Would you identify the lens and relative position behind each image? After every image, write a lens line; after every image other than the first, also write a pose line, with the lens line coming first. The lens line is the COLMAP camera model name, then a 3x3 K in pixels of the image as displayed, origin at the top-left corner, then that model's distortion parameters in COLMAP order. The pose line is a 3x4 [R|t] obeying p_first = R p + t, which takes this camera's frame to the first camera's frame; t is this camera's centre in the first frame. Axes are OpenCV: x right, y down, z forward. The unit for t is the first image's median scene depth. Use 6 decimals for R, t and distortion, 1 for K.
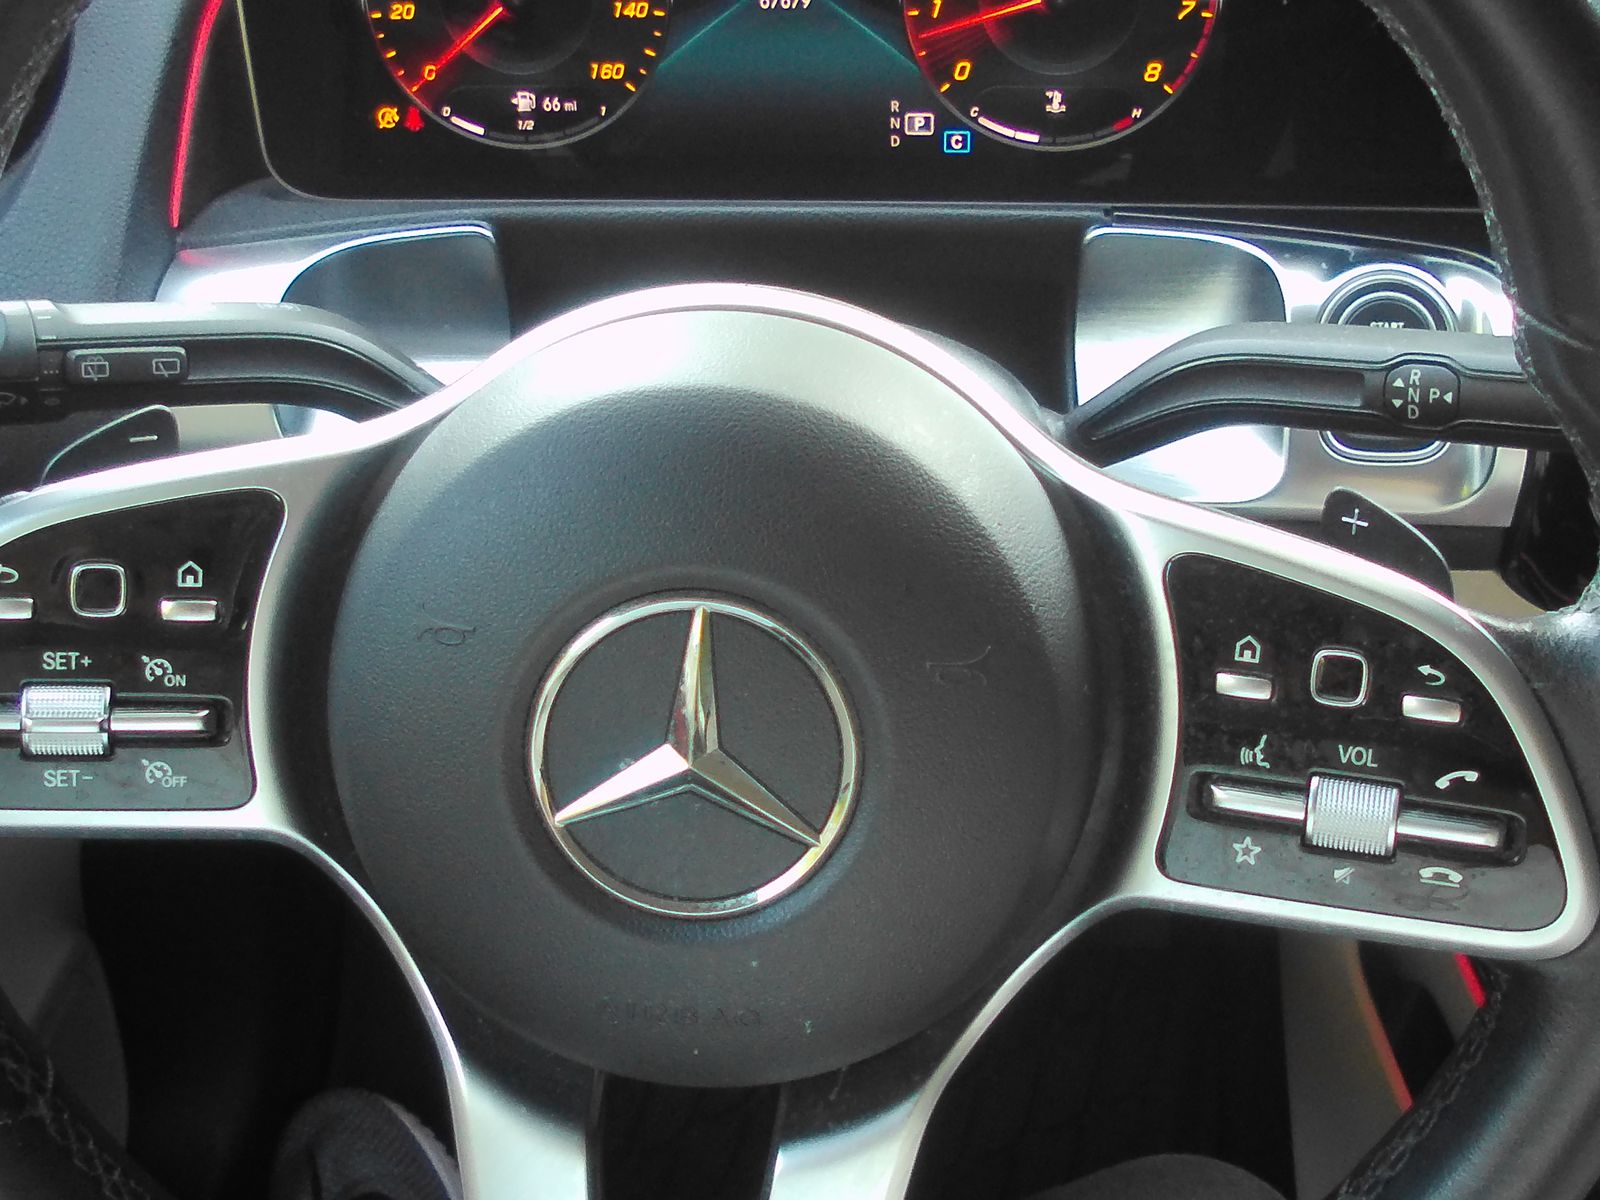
lens RADIAL K [[1999.5, 0, 807.0], [0, 1999.5, 567.7], [0, 0, 1]] dist [-0.079980, 0.000000]
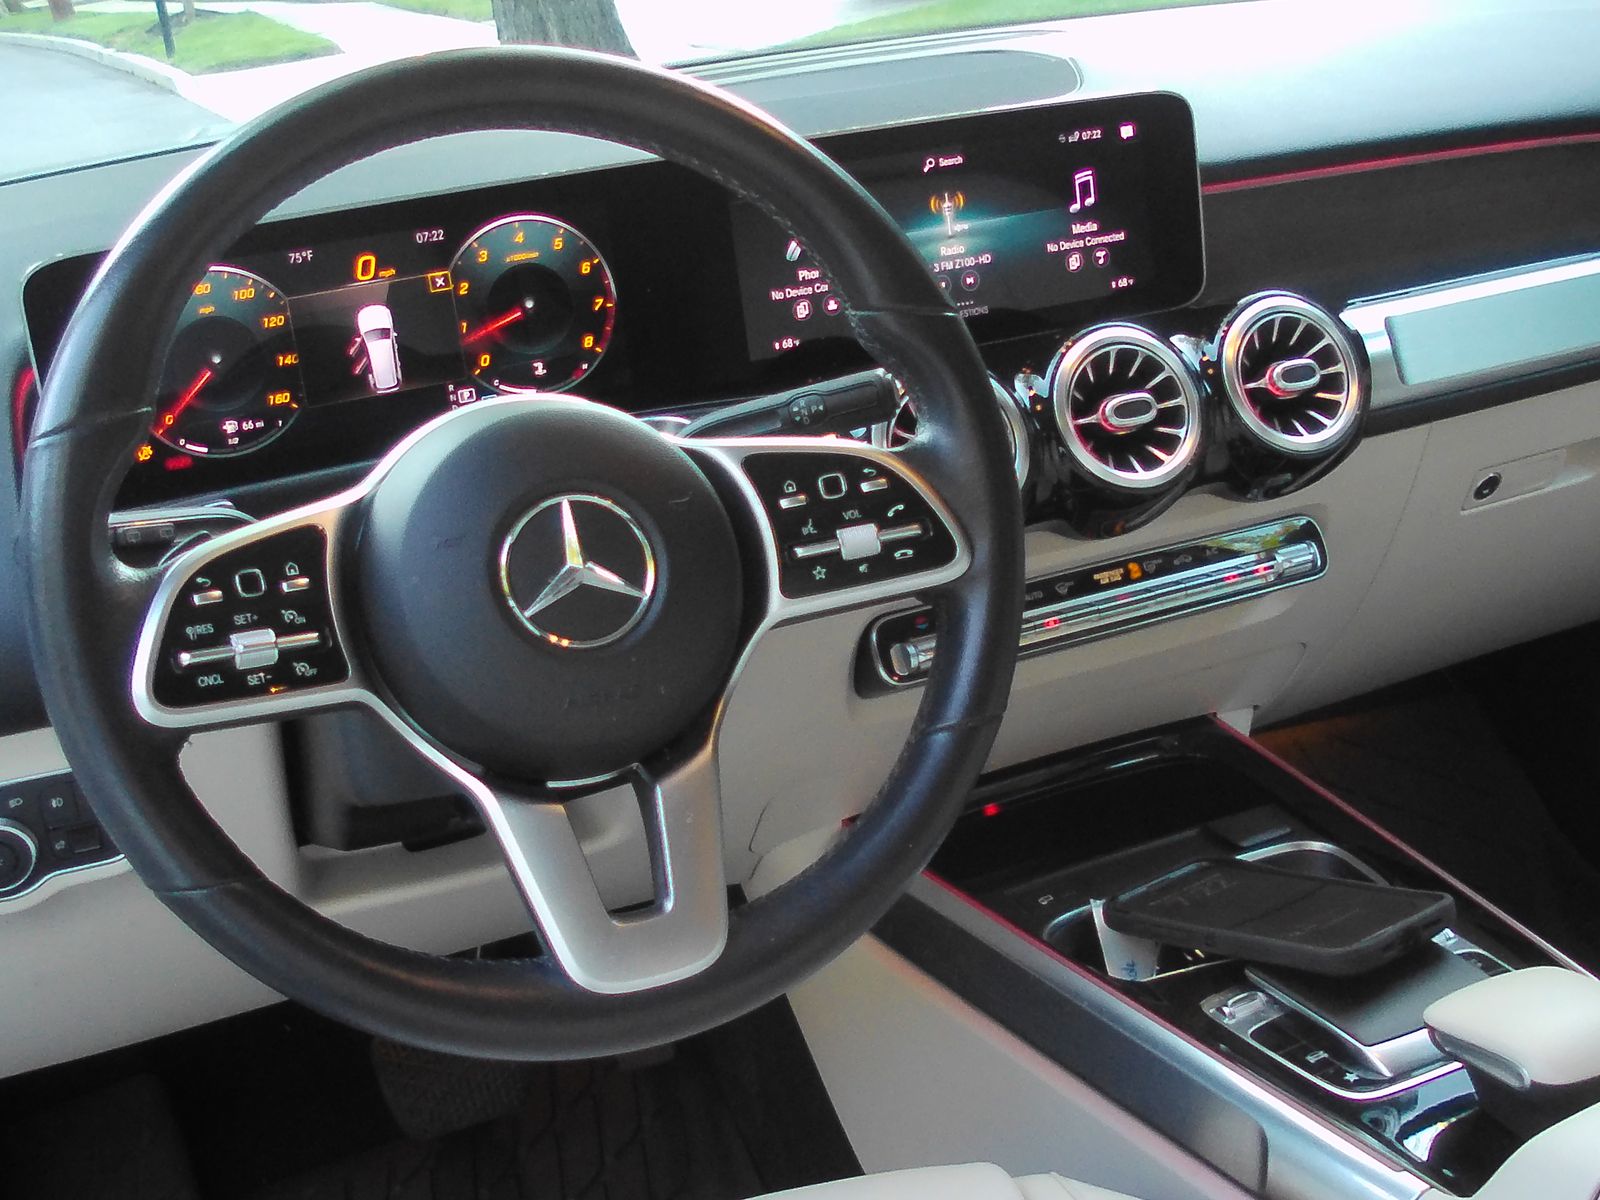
lens RADIAL K [[1999.5, 0, 806.6], [0, 1999.5, 608.9], [0, 0, 1]] dist [-0.079980, 0.000000]
pose [[0.884371, -0.213949, 0.414867, -0.440575], [0.311848, 0.932134, -0.184060, 0.359062], [-0.347332, 0.292152, 0.891071, -0.583680]]
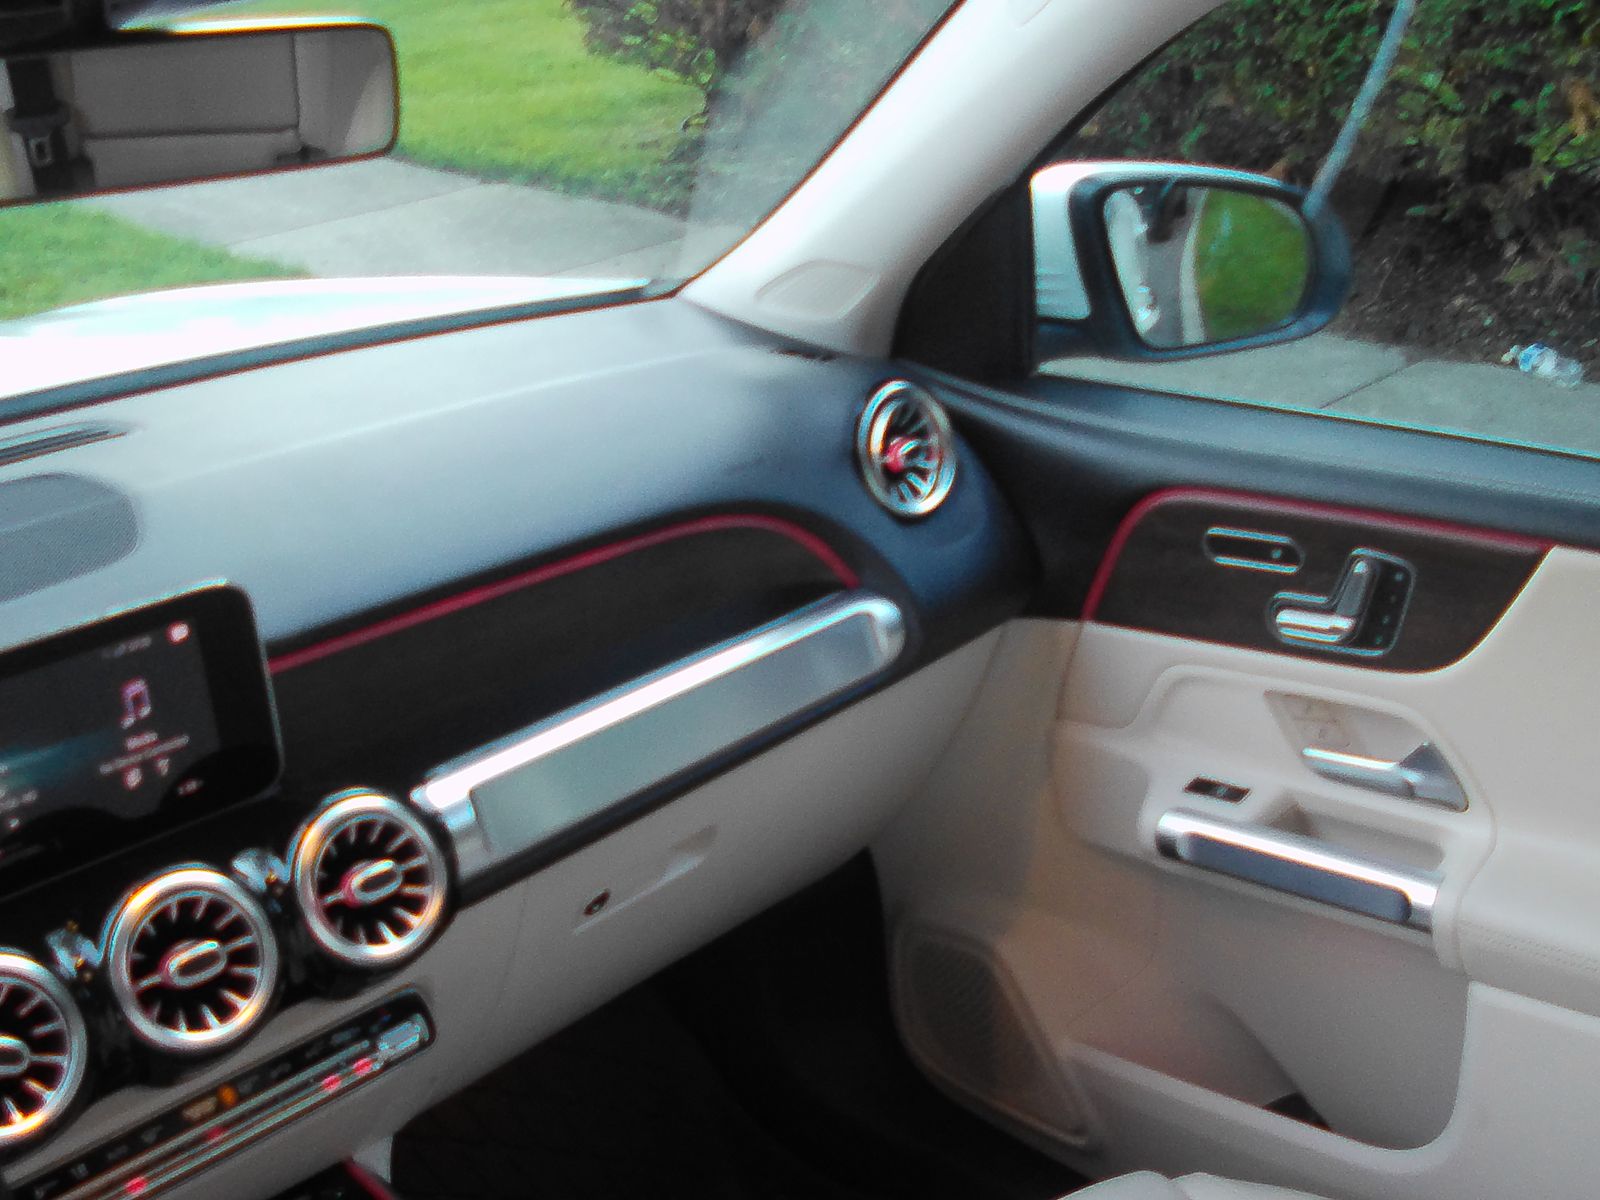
lens RADIAL K [[1999.5, 0, 754.9], [0, 1999.5, 594.3], [0, 0, 1]] dist [-0.079980, 0.000000]
pose [[0.673880, -0.281590, 0.683076, -0.141142], [0.434665, 0.898701, -0.058335, -0.029501], [-0.597454, 0.336220, 0.728014, -0.760051]]
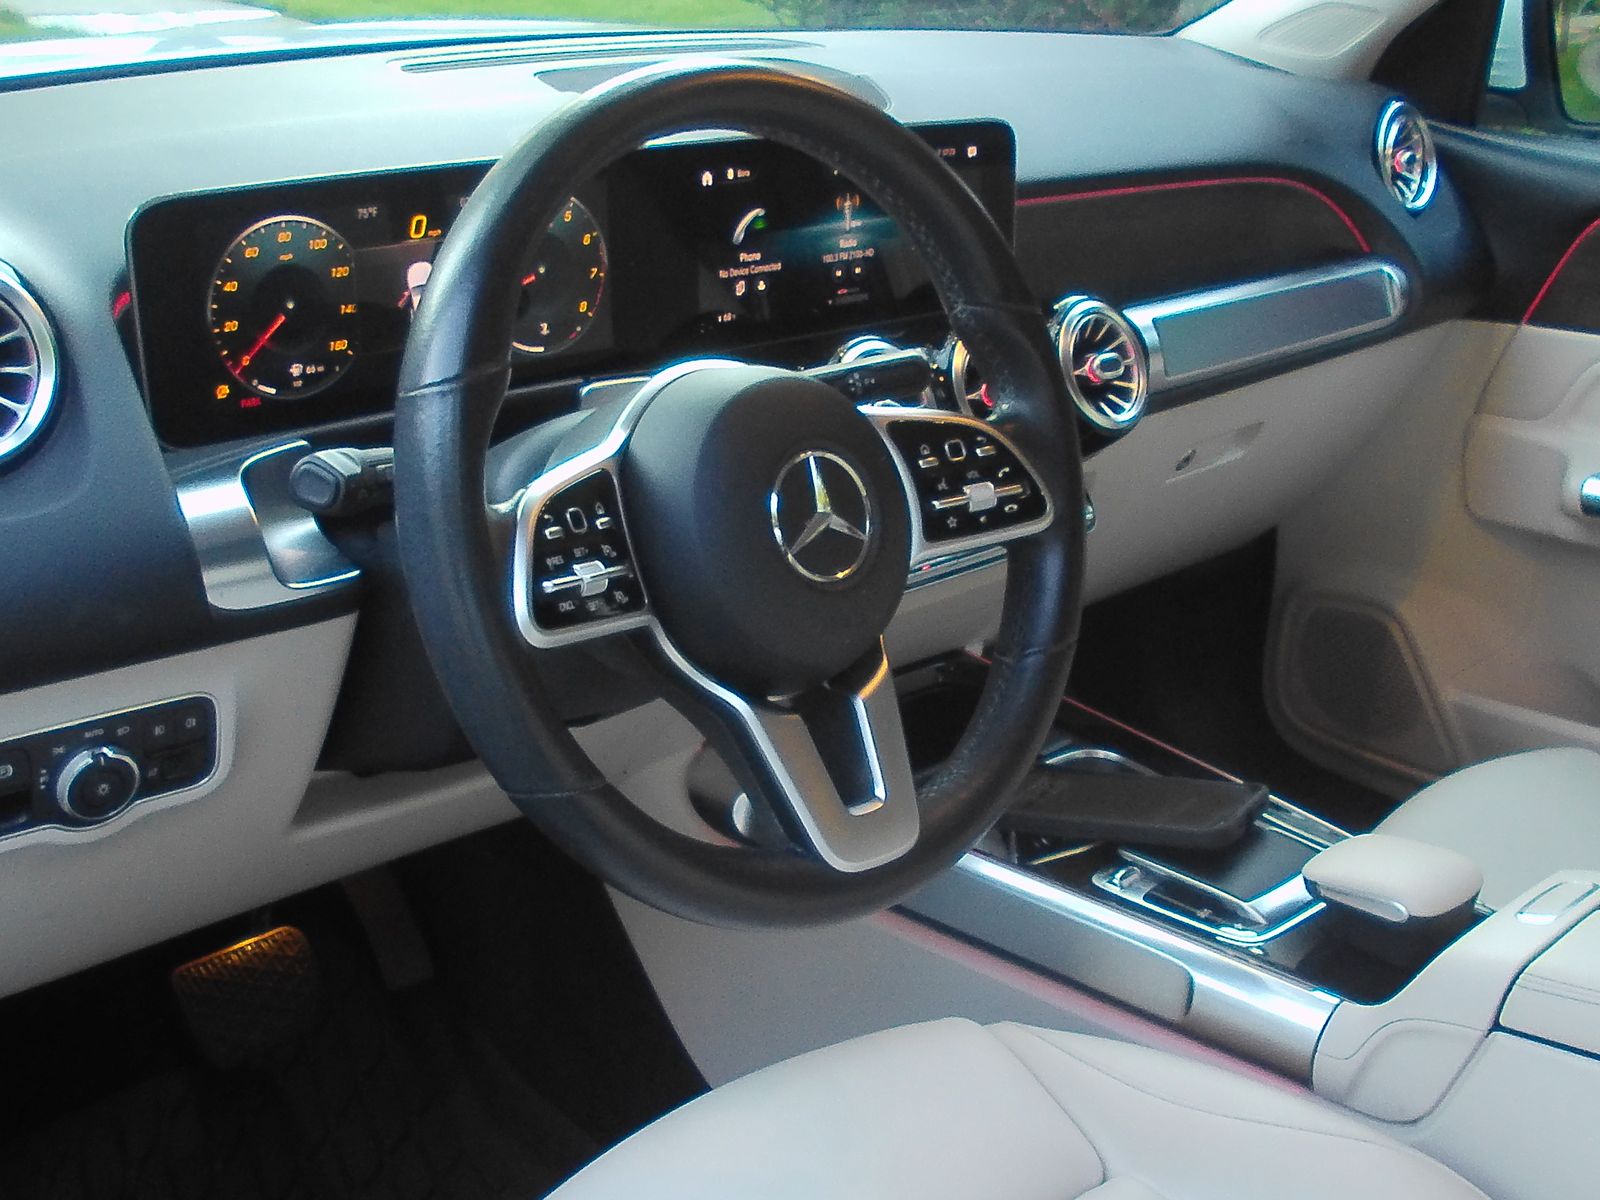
lens RADIAL K [[1999.5, 0, 793.8], [0, 1999.5, 589.3], [0, 0, 1]] dist [-0.079980, 0.000000]
pose [[0.671359, -0.213414, 0.709740, -1.130228], [0.345160, 0.937484, -0.044599, 0.169169], [-0.655852, 0.274915, 0.703050, -0.438193]]
